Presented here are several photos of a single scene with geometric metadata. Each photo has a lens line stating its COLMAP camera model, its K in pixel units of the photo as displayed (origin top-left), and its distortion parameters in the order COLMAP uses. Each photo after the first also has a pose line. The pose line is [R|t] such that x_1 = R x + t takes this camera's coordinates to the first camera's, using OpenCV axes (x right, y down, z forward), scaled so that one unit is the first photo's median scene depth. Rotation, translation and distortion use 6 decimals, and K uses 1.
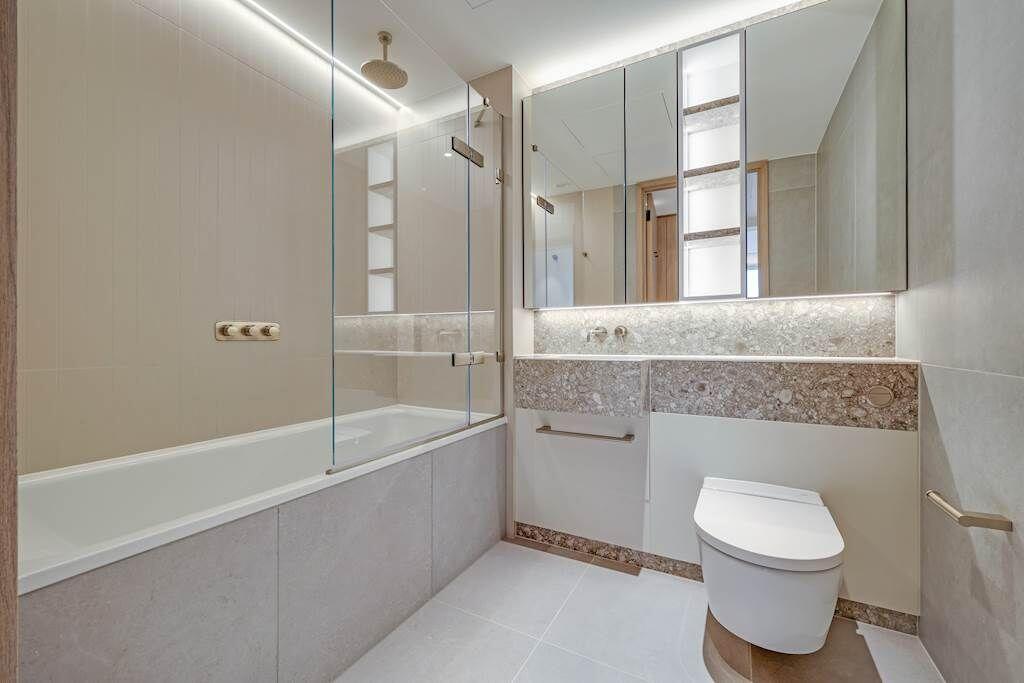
lens RADIAL K [[415.6, 0, 509.8], [0, 415.6, 334.5], [0, 0, 1]] dist [0.001767, 0.000046]
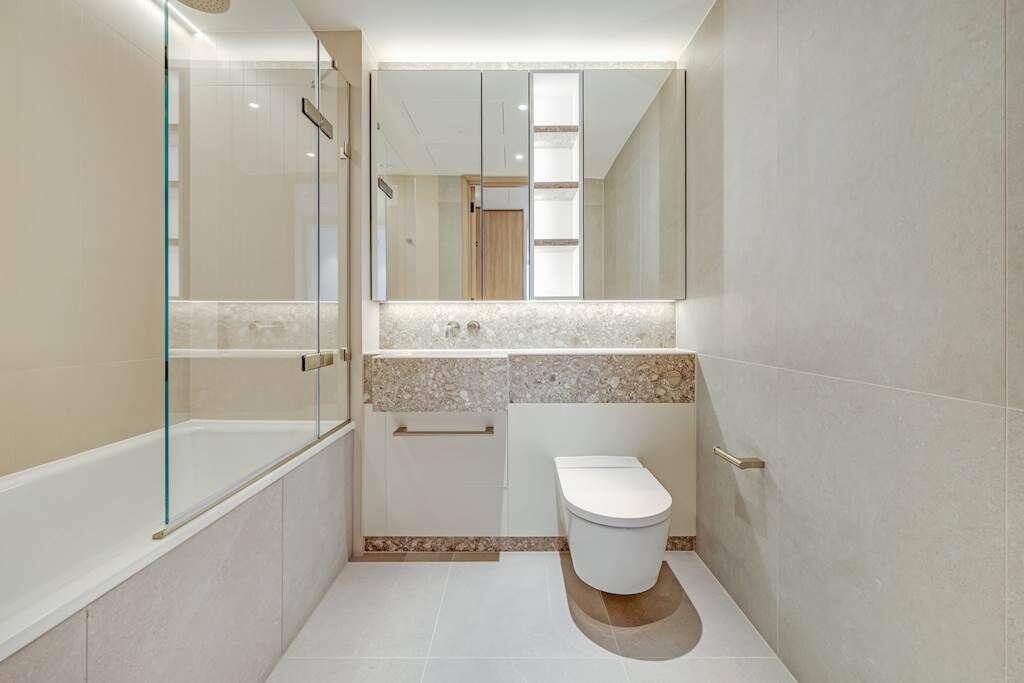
lens RADIAL K [[420.8, 0, 513.2], [0, 420.8, 317.5], [0, 0, 1]] dist [-0.000130, -0.000090]
pose [[0.876639, 0.007847, 0.481085, -0.168994], [-0.007946, 0.999967, -0.001830, -0.032449], [-0.481083, -0.002218, 0.876672, 0.048662]]
